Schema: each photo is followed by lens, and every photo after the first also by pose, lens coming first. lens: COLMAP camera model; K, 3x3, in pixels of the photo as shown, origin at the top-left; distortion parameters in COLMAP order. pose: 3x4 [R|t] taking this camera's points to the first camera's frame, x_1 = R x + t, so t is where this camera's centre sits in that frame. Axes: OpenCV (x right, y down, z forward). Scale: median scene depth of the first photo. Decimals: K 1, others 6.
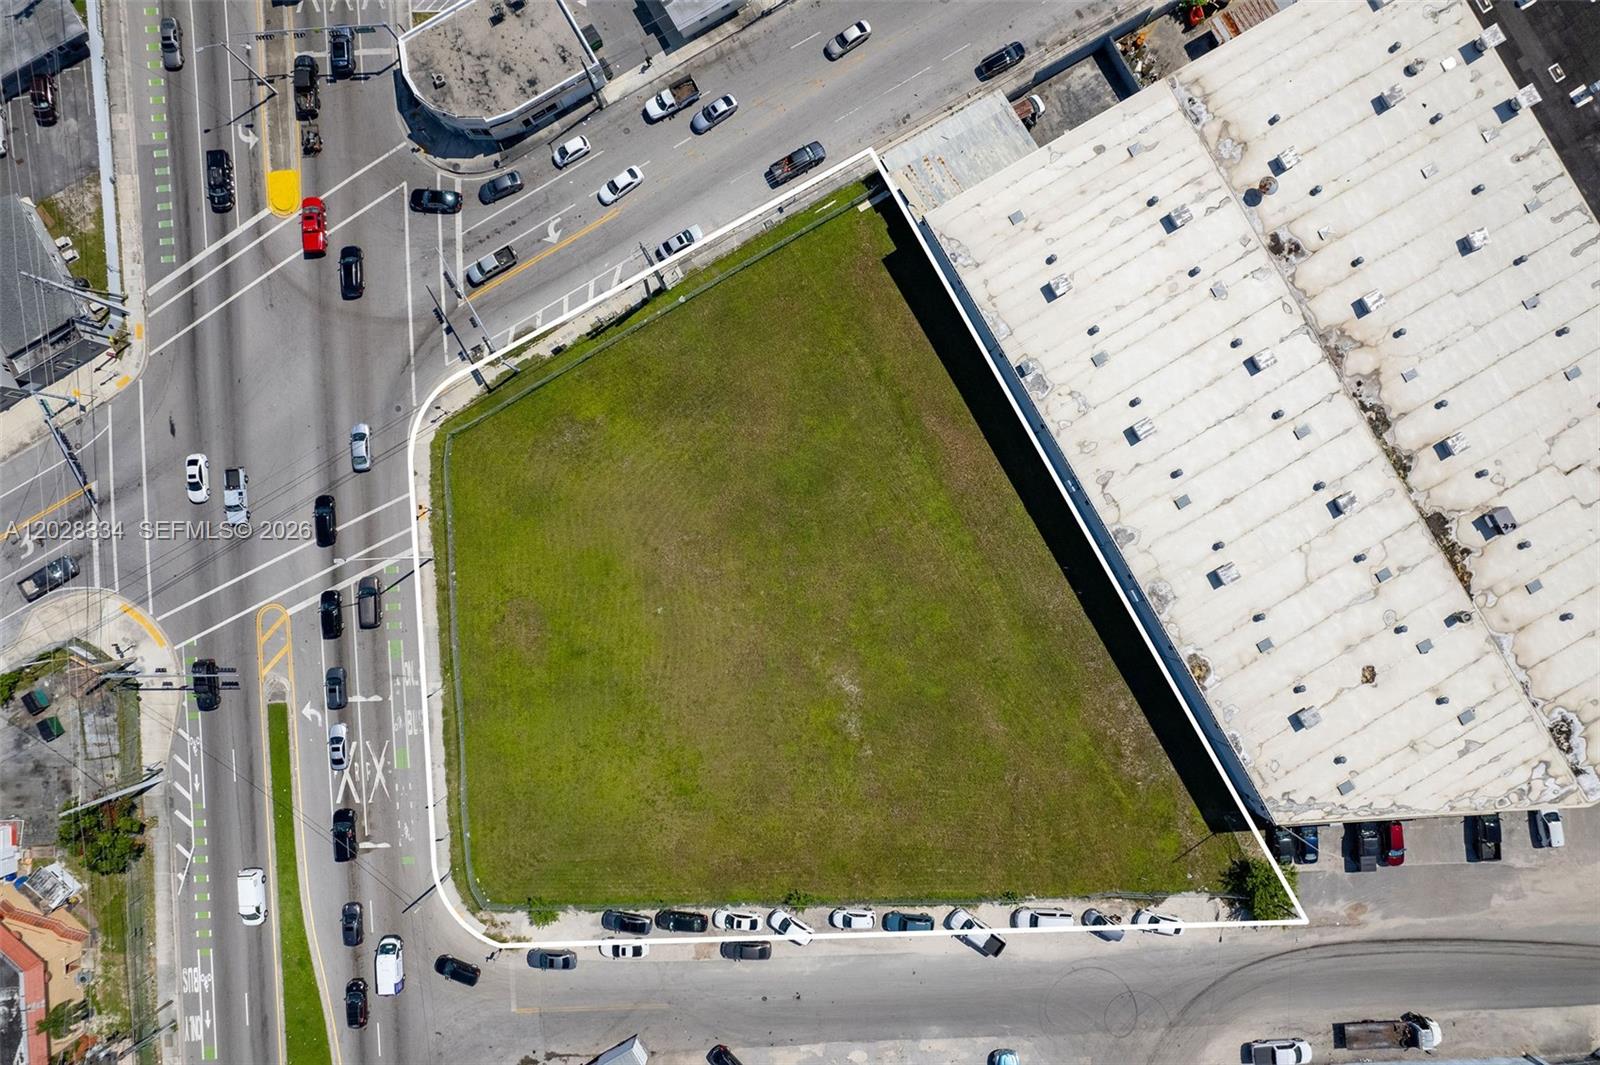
lens RADIAL K [[1012.5, 0, 800.0], [0, 1012.5, 532.5], [0, 0, 1]] dist [-0.064514, 0.050508]
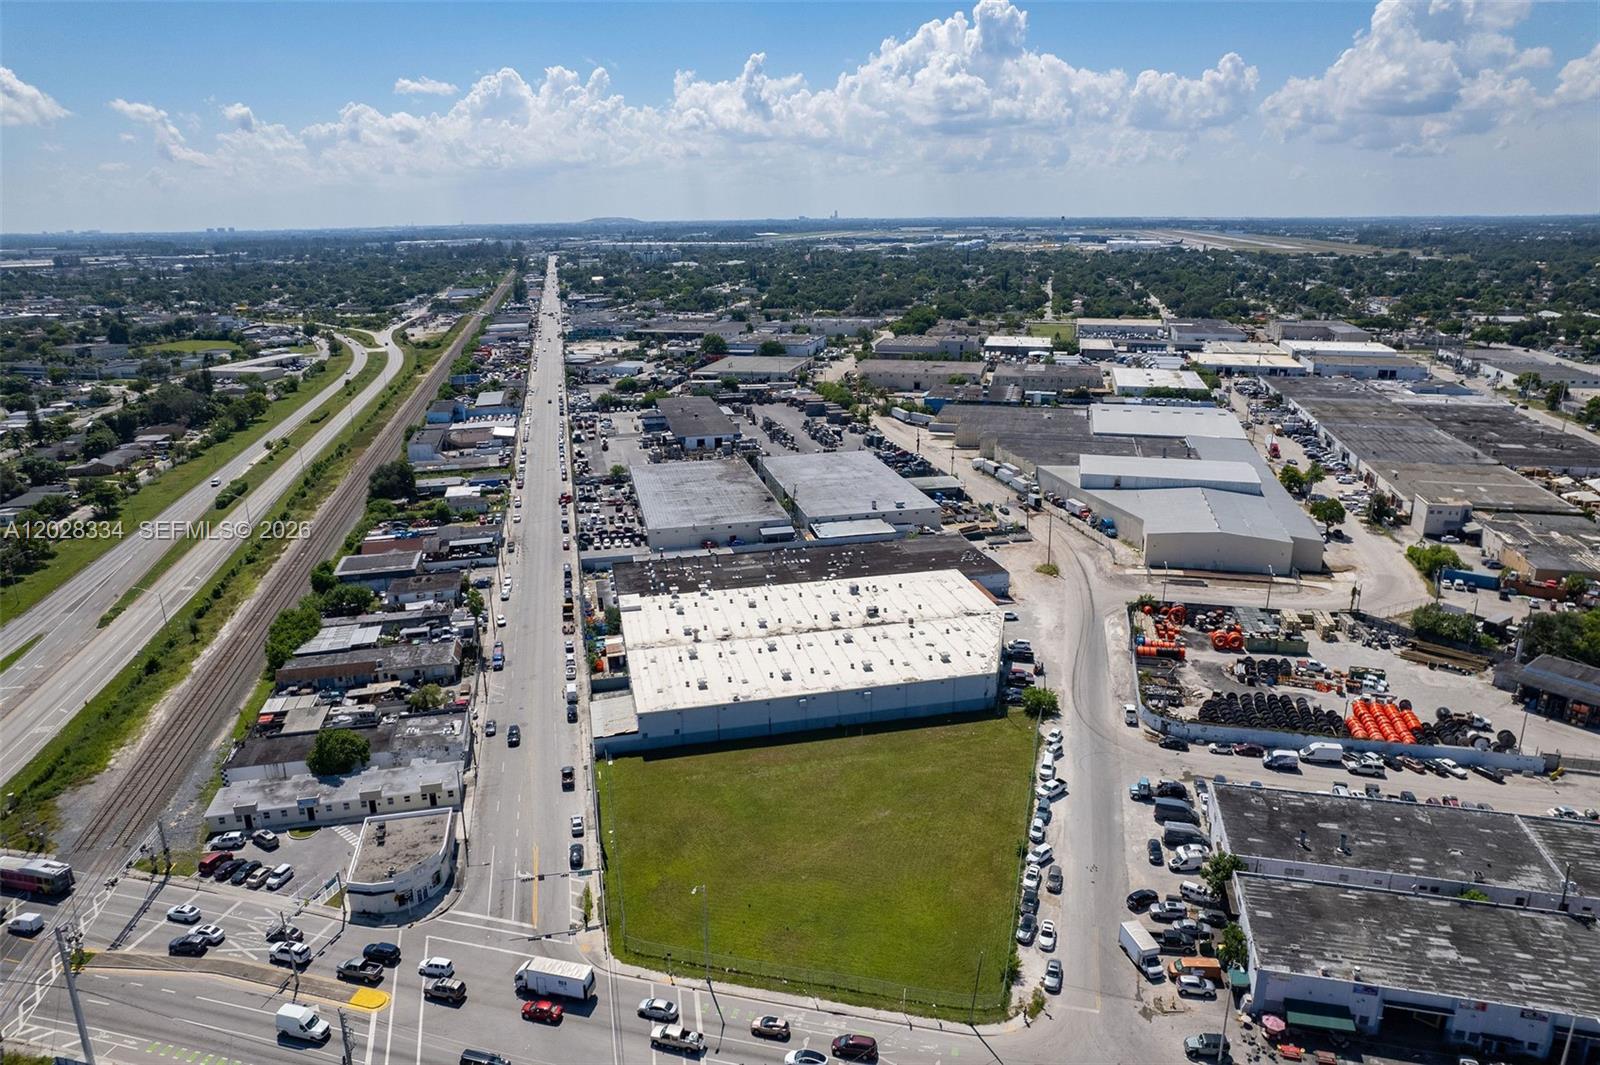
lens RADIAL K [[1012.5, 0, 800.0], [0, 1012.5, 532.5], [0, 0, 1]] dist [-0.064514, 0.050508]
pose [[0.291439, -0.281772, 0.914149, -1.384260], [0.956576, 0.090976, -0.276924, 0.447967], [-0.005136, 0.955159, 0.296050, 0.133238]]
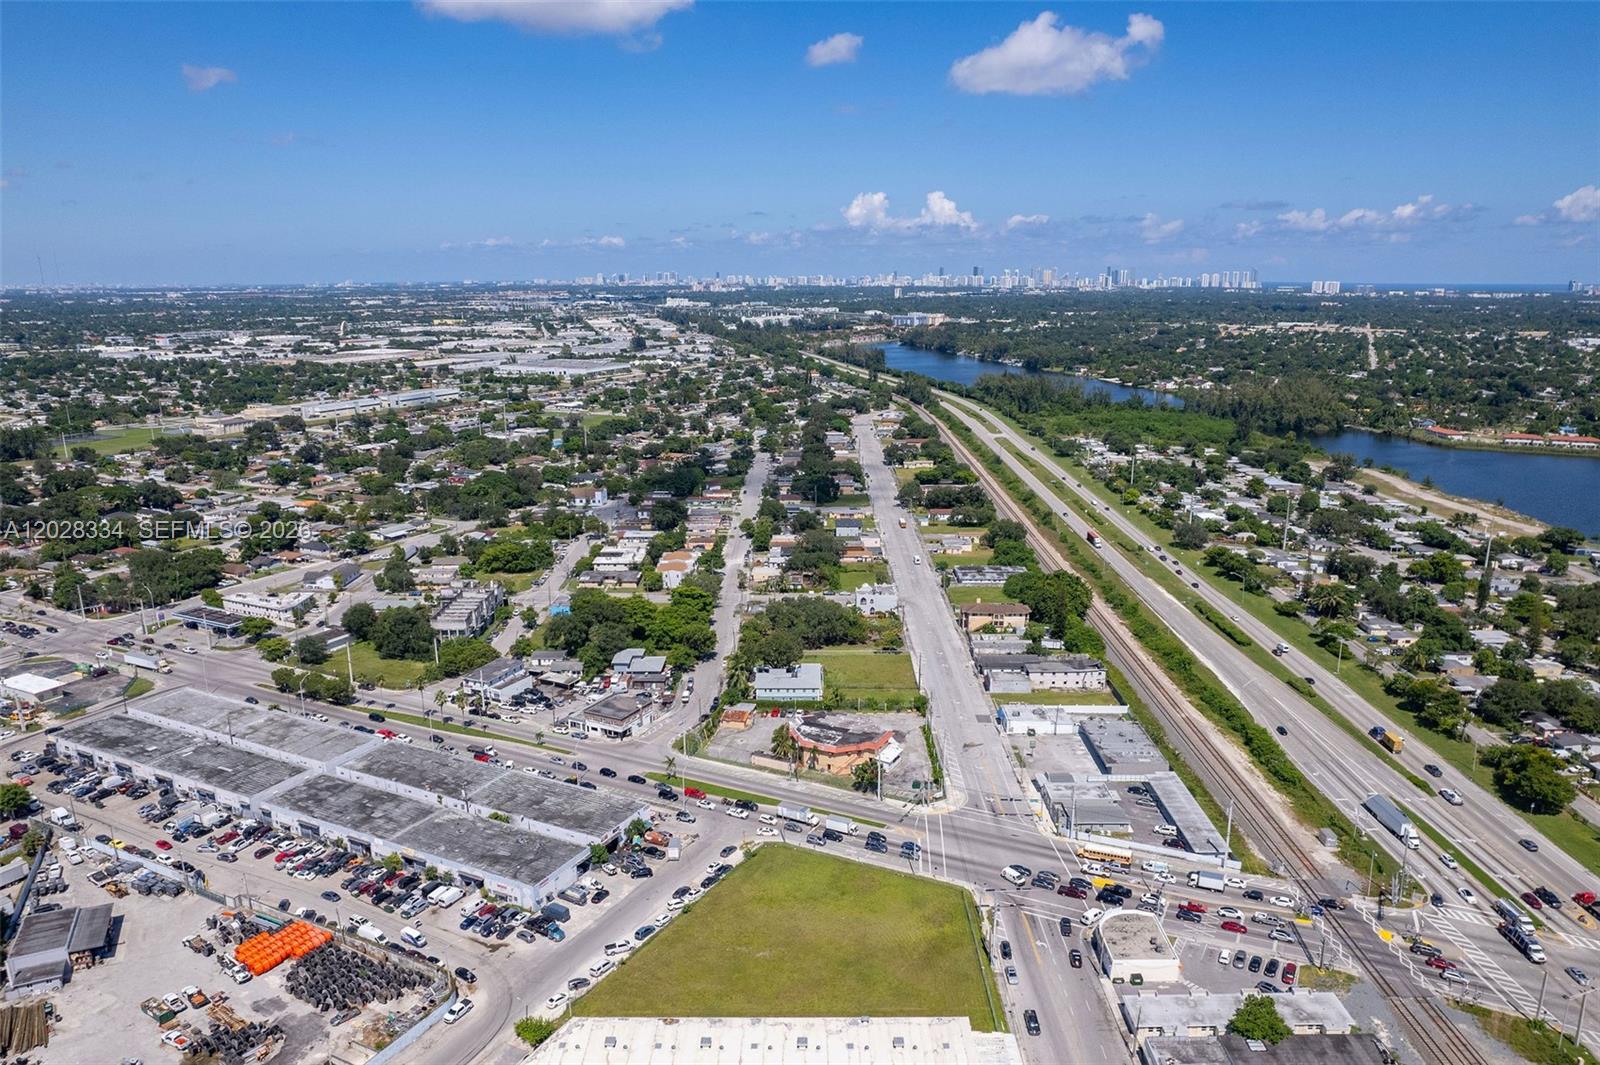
lens RADIAL K [[1134.6, 0, 803.6], [0, 1134.6, 593.9], [0, 0, 1]] dist [-0.073424, 0.059555]
pose [[-0.503068, 0.250584, -0.827122, 1.734174], [-0.864017, -0.123738, 0.488020, -0.946486], [0.019943, 0.960154, 0.278758, -0.279824]]
